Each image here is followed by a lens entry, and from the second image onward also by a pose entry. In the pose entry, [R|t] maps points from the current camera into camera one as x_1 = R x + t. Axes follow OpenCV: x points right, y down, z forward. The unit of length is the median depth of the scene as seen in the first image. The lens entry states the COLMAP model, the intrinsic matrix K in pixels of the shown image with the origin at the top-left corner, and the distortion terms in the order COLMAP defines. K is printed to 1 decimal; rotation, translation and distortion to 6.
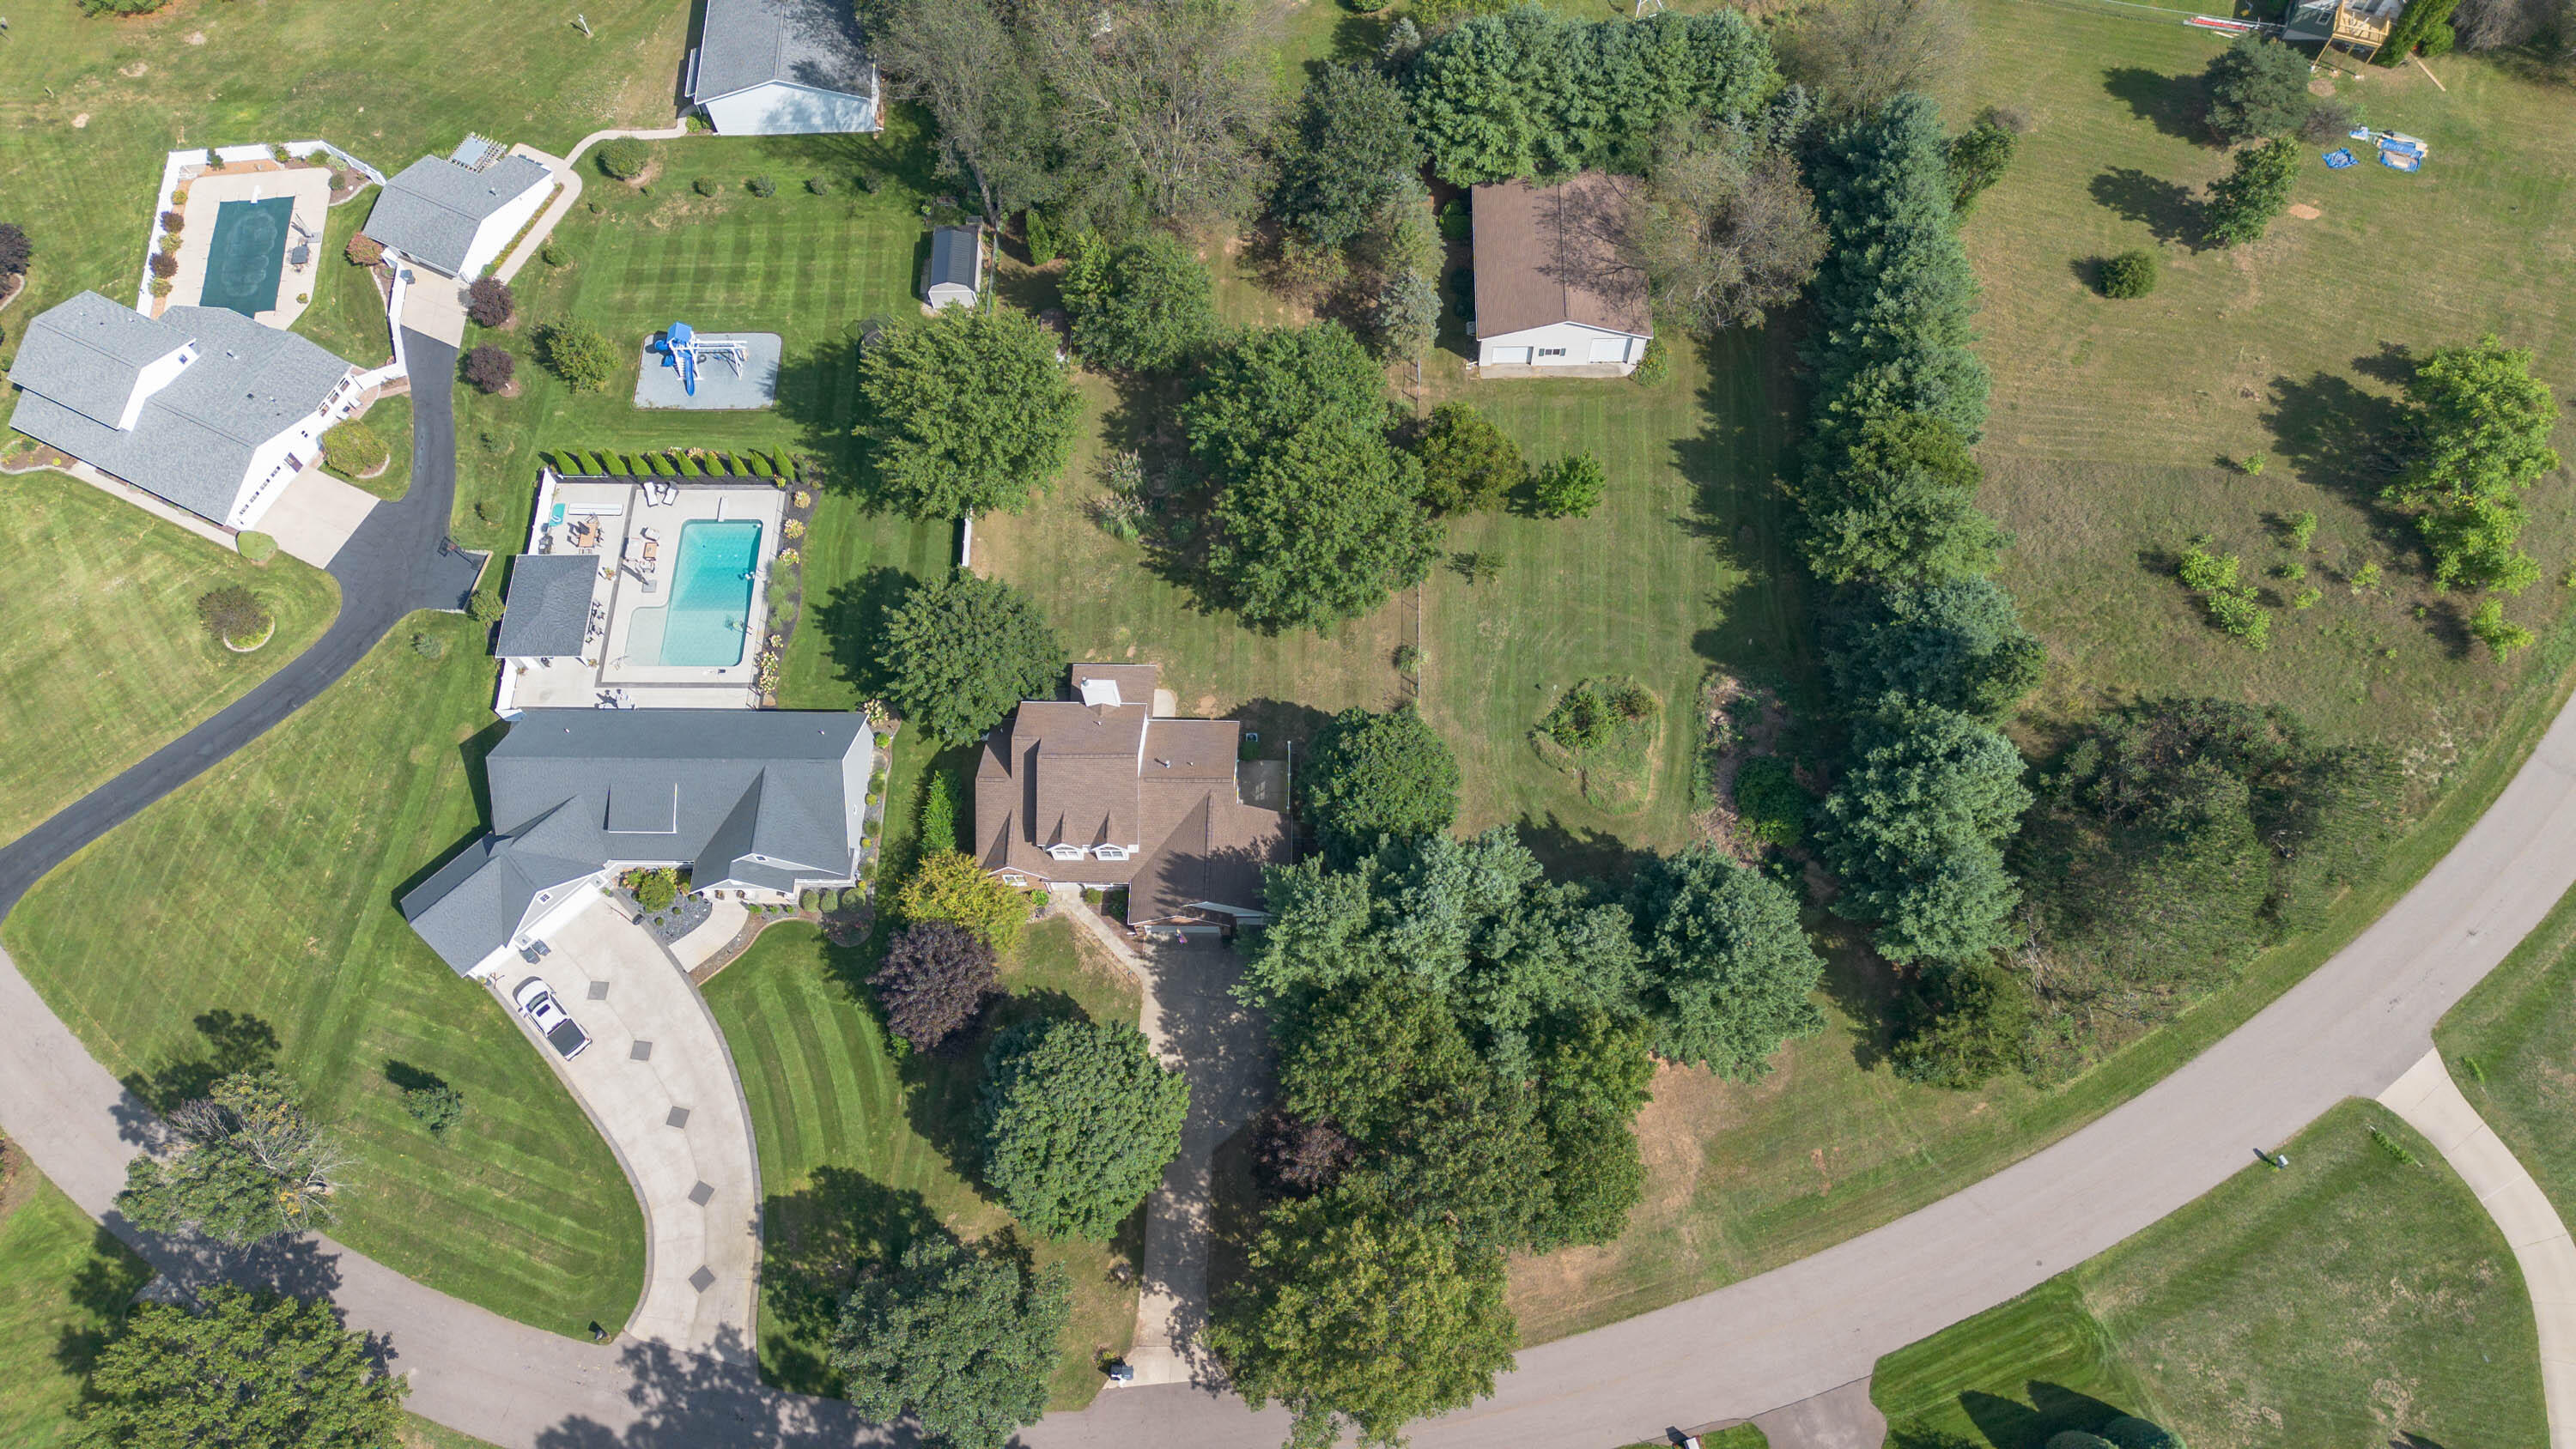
lens RADIAL K [[1828.2, 0, 1290.1], [0, 1828.2, 731.8], [0, 0, 1]] dist [0.070415, -0.072878]
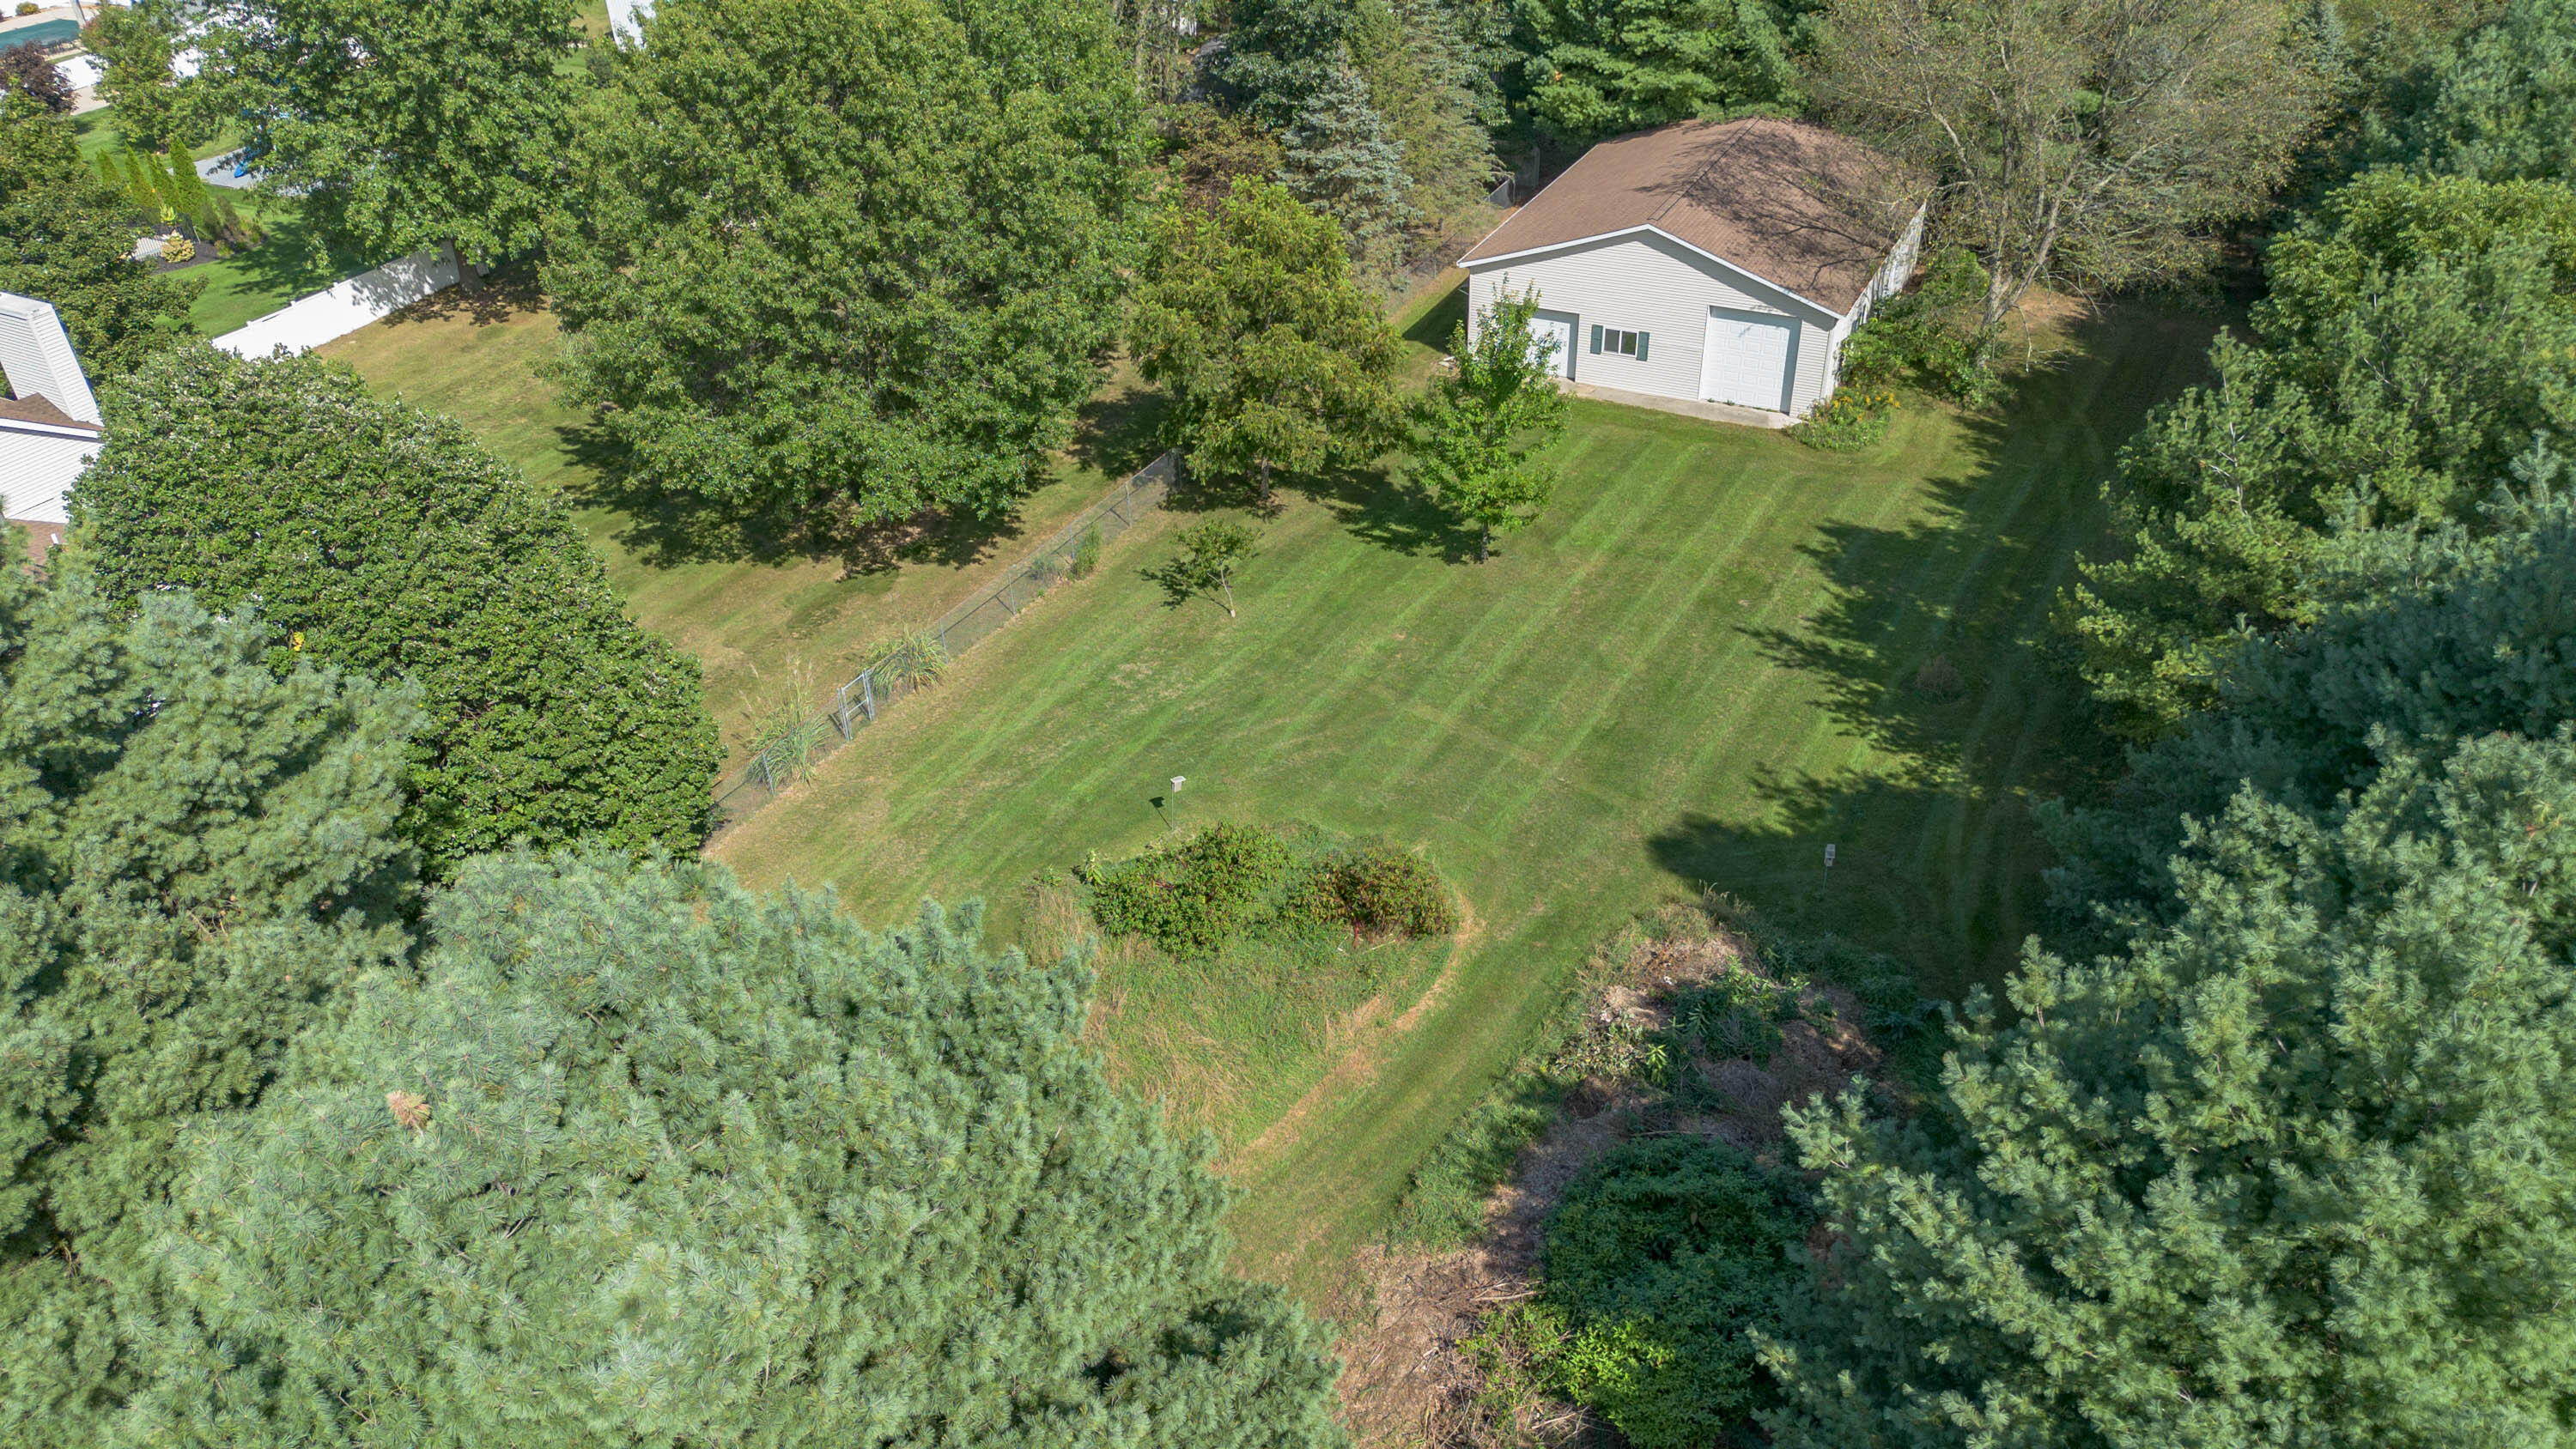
lens RADIAL K [[1828.2, 0, 1290.1], [0, 1828.2, 731.8], [0, 0, 1]] dist [0.070415, -0.072878]
pose [[0.897048, 0.247440, -0.366167, 0.272908], [-0.401637, 0.802132, -0.441896, 0.100995], [0.184371, 0.543468, 0.818932, 0.716806]]
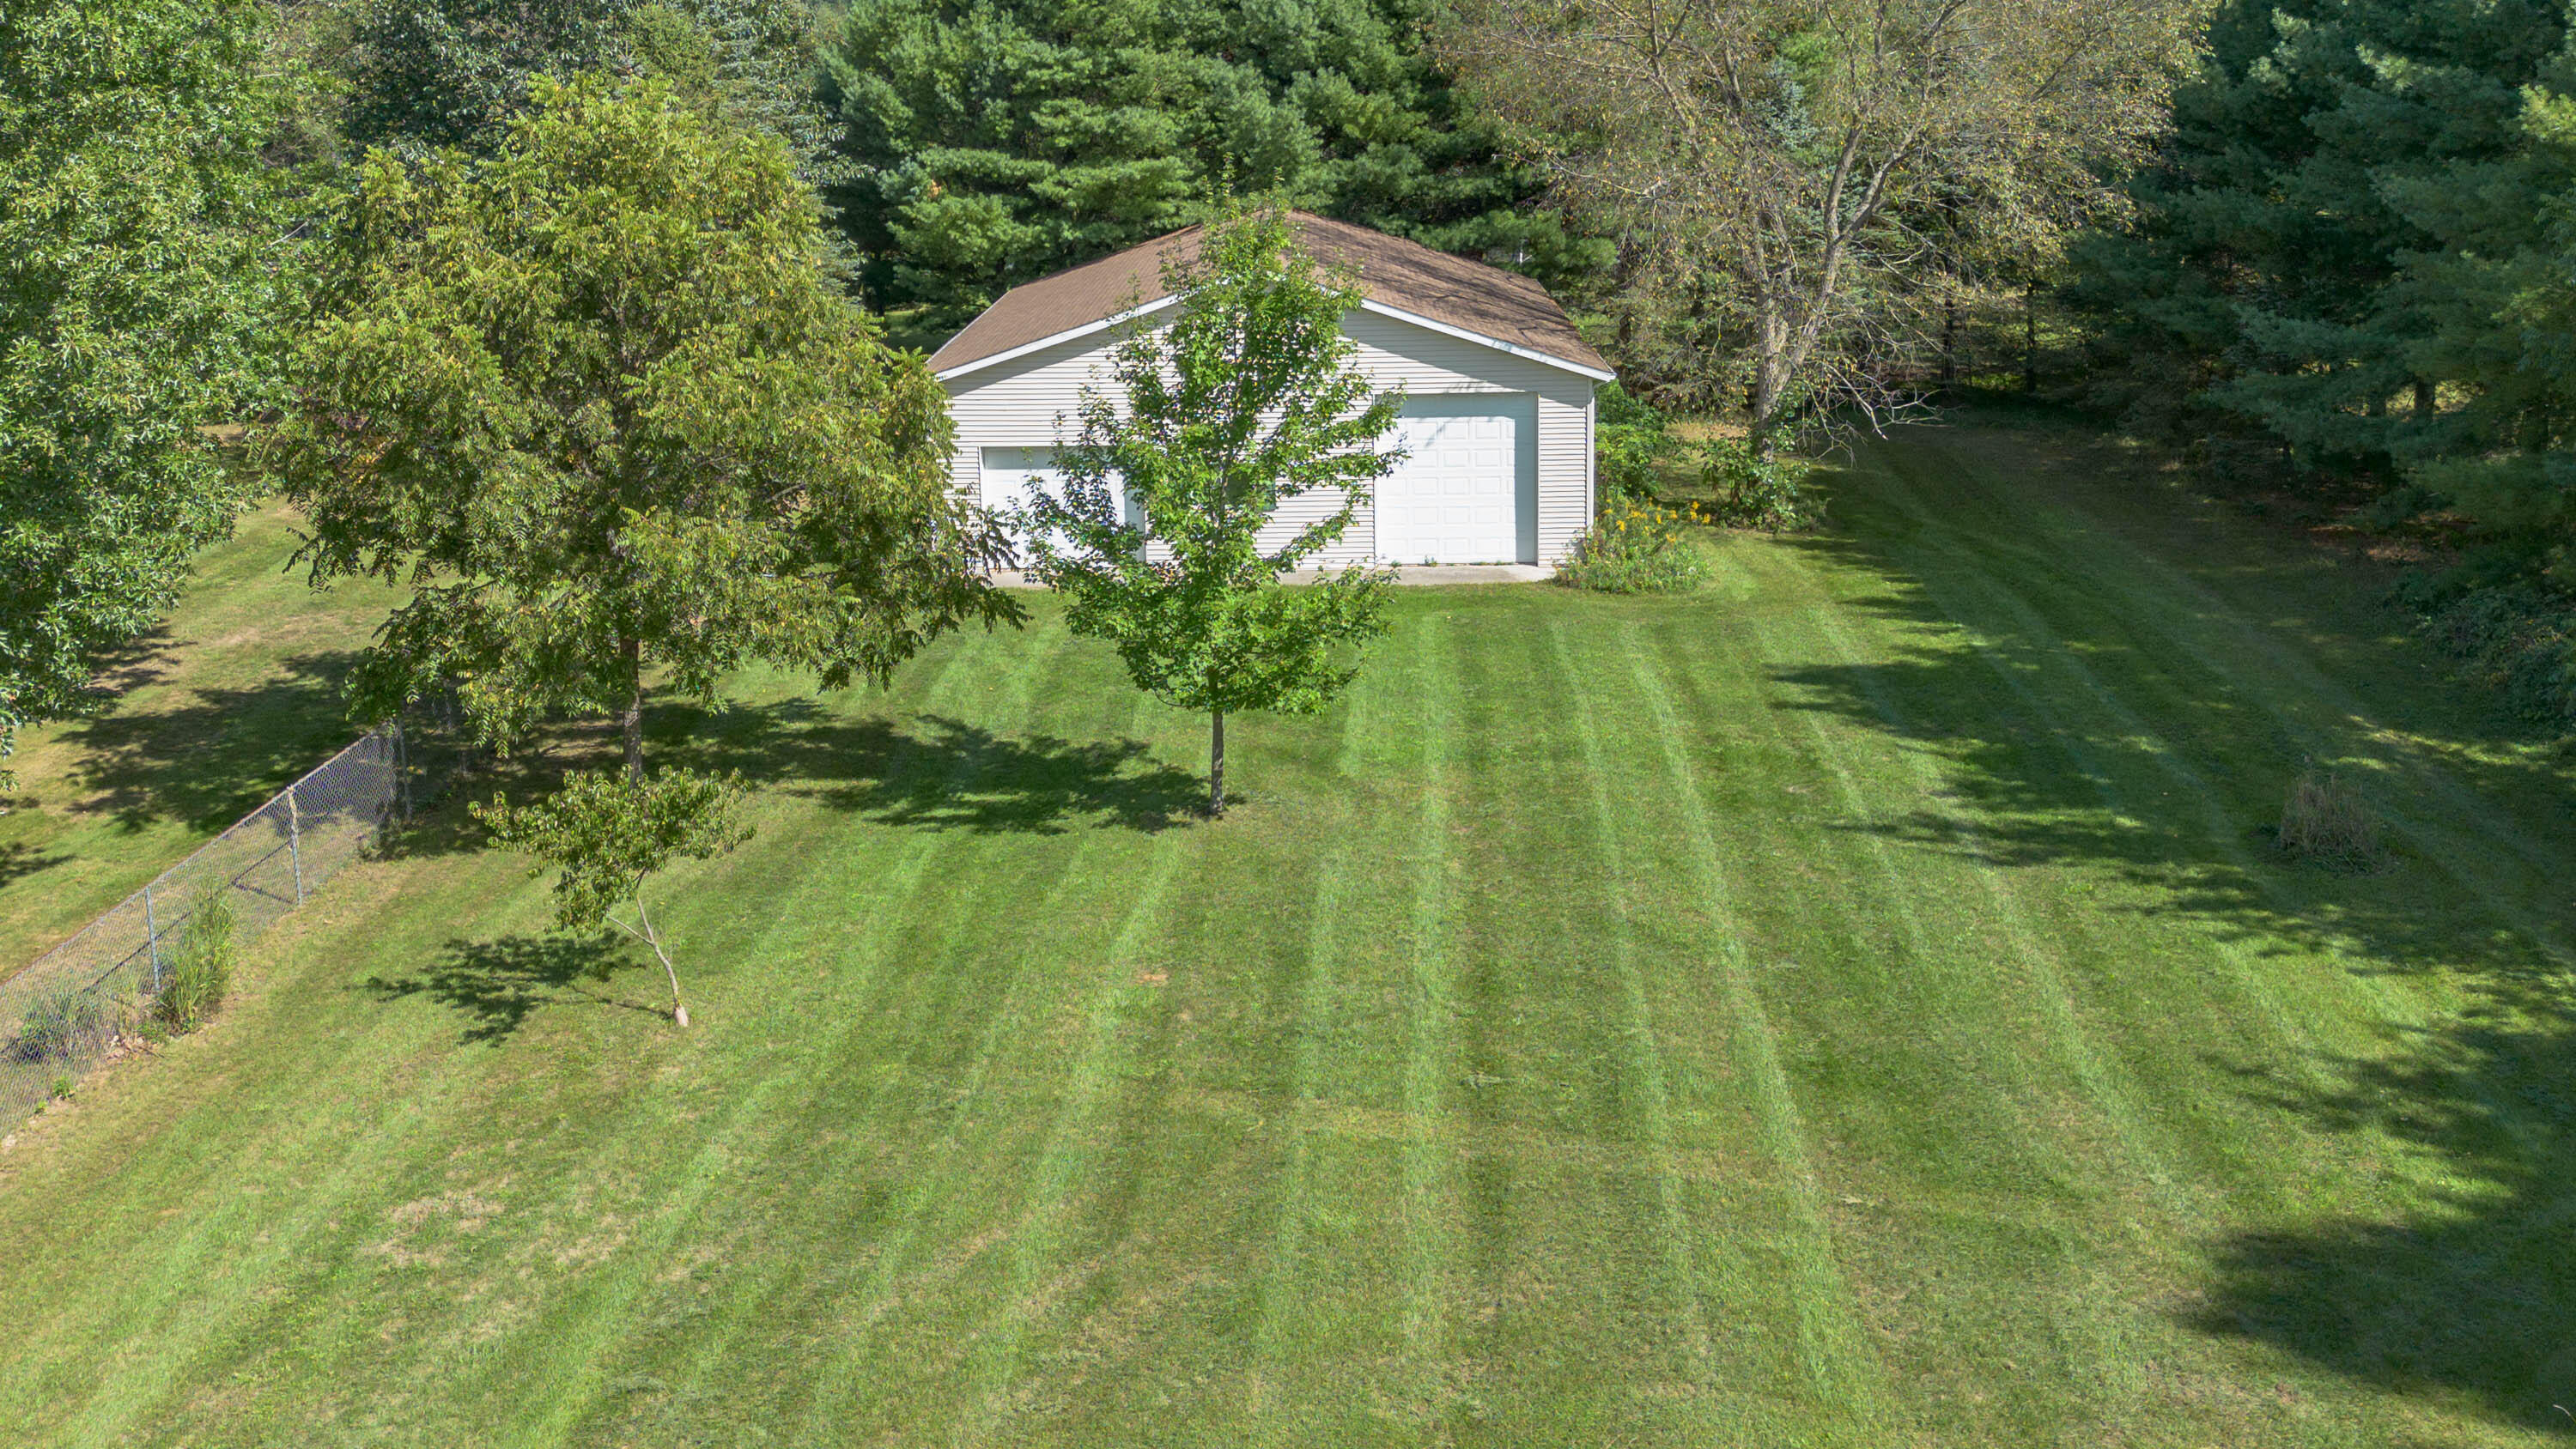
lens RADIAL K [[2175.4, 0, 1300.1], [0, 2175.4, 399.3], [0, 0, 1]] dist [0.040697, -0.004102]
pose [[0.999887, 0.012908, 0.007680, 0.160281], [-0.000673, 0.549324, -0.835609, 0.030131], [-0.015005, 0.835510, 0.549271, 0.883819]]
